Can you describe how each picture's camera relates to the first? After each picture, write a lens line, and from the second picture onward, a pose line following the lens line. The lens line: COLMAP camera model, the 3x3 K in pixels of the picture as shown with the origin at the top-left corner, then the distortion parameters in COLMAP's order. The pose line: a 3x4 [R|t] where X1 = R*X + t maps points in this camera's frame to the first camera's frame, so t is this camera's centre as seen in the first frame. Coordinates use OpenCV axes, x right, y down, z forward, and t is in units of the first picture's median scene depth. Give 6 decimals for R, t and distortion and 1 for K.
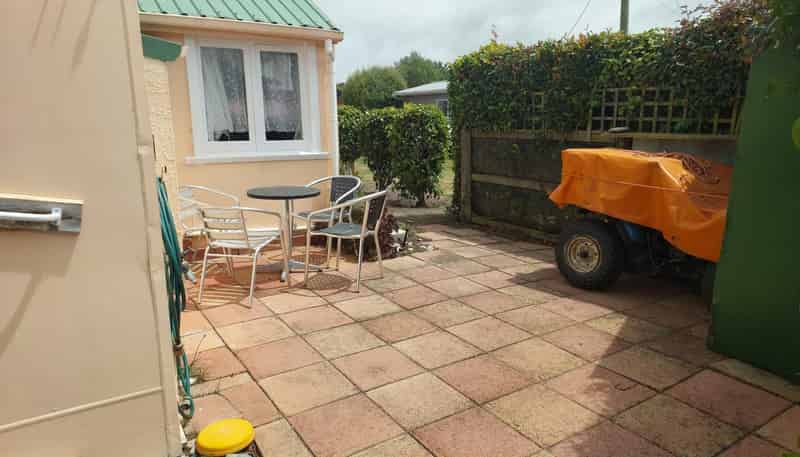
lens RADIAL K [[535.6, 0, 399.9], [0, 535.6, 223.8], [0, 0, 1]] dist [0.032718, -0.001760]
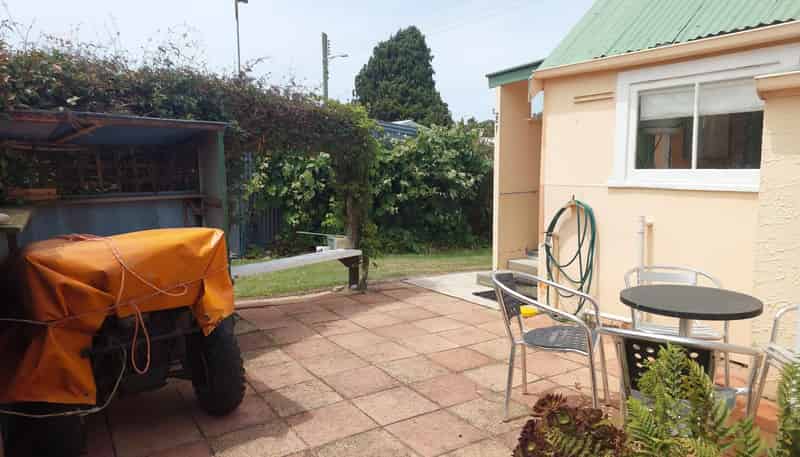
lens RADIAL K [[547.7, 0, 390.5], [0, 547.7, 230.7], [0, 0, 1]] dist [0.046536, -0.003350]
pose [[-0.999545, 0.014815, 0.026257, 0.093513], [0.022171, 0.951385, 0.307205, -0.357129], [-0.020429, 0.307647, -0.951281, 1.733069]]
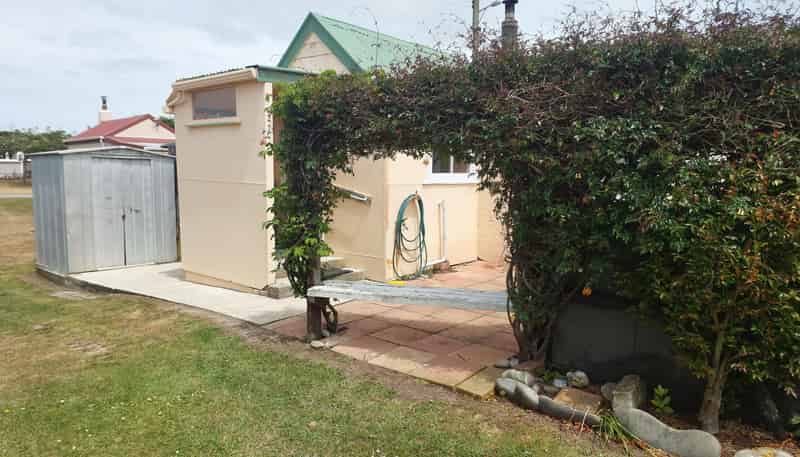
lens RADIAL K [[547.7, 0, 390.5], [0, 547.7, 230.7], [0, 0, 1]] dist [0.046536, -0.003350]
pose [[0.259356, 0.117947, -0.958552, 1.357846], [-0.195817, 0.978322, 0.067397, -0.039769], [0.945722, 0.170221, 0.276830, 0.067199]]
